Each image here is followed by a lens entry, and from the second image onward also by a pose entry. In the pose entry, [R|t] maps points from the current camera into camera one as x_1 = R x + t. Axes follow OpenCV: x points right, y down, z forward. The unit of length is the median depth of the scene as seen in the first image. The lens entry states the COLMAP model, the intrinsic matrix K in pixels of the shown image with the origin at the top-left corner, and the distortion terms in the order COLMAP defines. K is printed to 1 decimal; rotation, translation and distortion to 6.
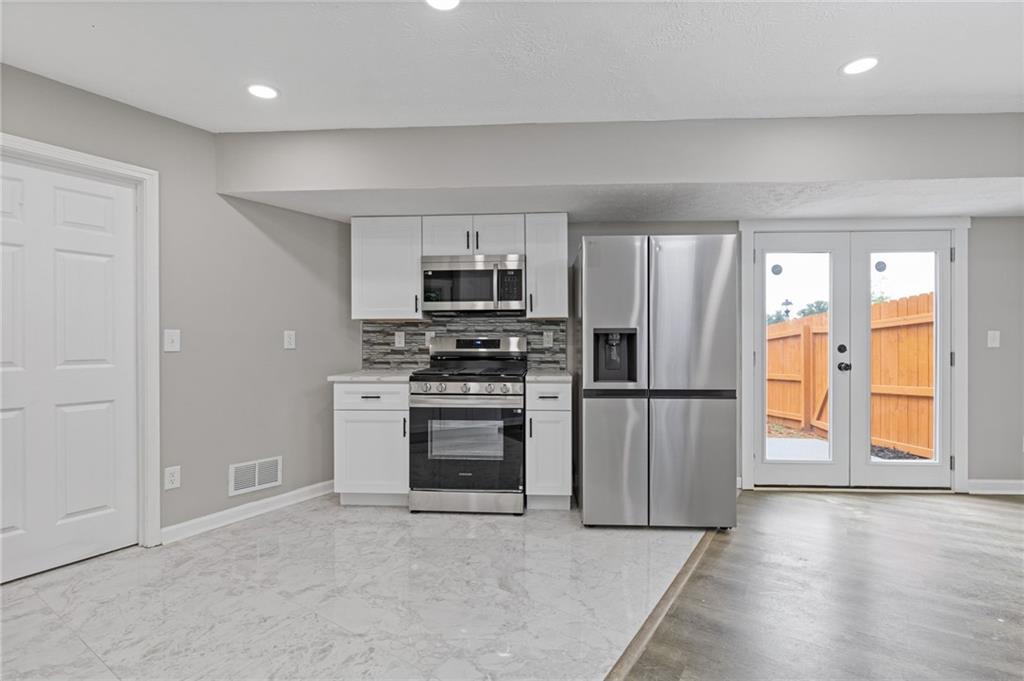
lens RADIAL K [[483.6, 0, 511.5], [0, 483.6, 338.8], [0, 0, 1]] dist [-0.000250, -0.000113]
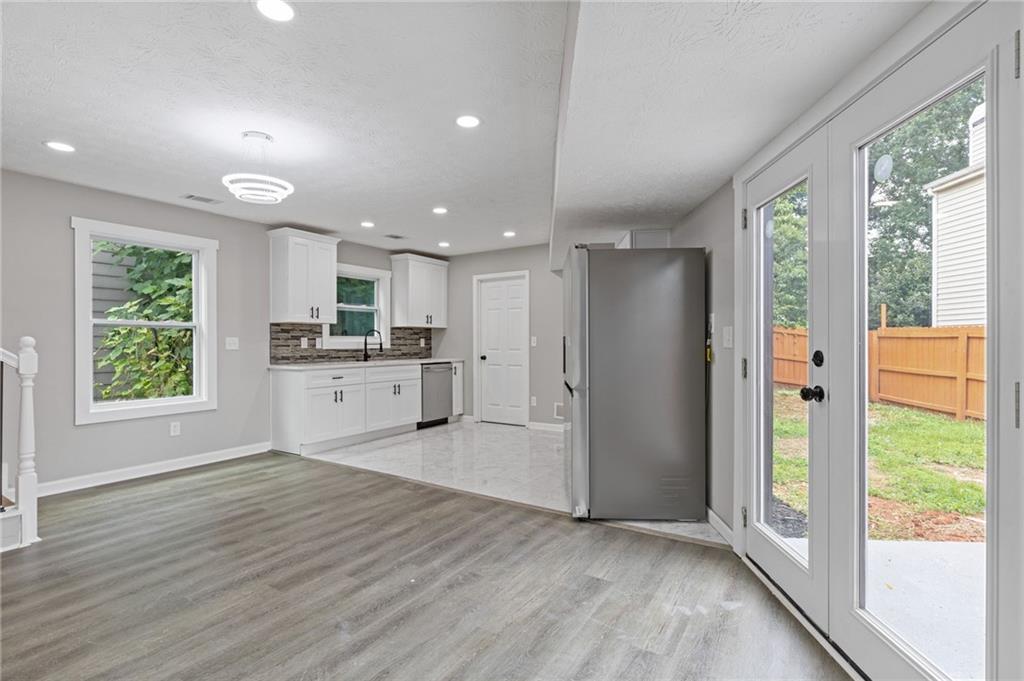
lens RADIAL K [[483.6, 0, 508.6], [0, 483.6, 342.1], [0, 0, 1]] dist [-0.000250, -0.000113]
pose [[-0.008203, 0.002174, -0.999964, 1.212137], [0.001158, 0.999997, 0.002164, 0.000553], [0.999966, -0.001140, -0.008205, 0.685745]]
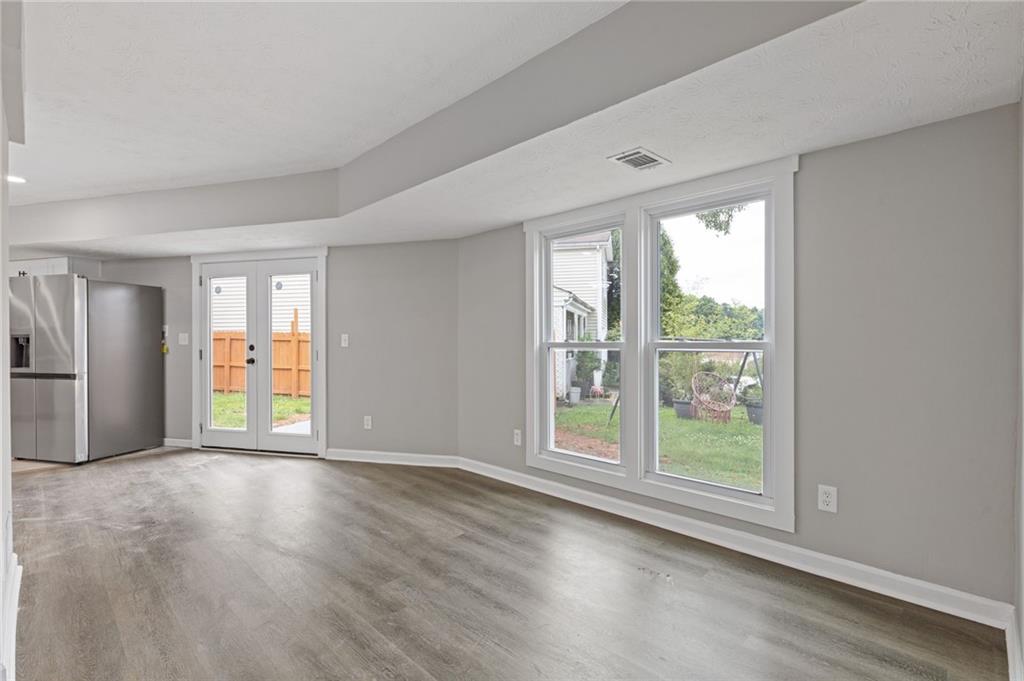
lens RADIAL K [[483.6, 0, 517.1], [0, 483.6, 340.7], [0, 0, 1]] dist [-0.000250, -0.000113]
pose [[0.975076, -0.002753, -0.221855, 1.728077], [0.002915, 0.999996, 0.000403, 0.002352], [0.221853, -0.001040, 0.975080, -0.155424]]
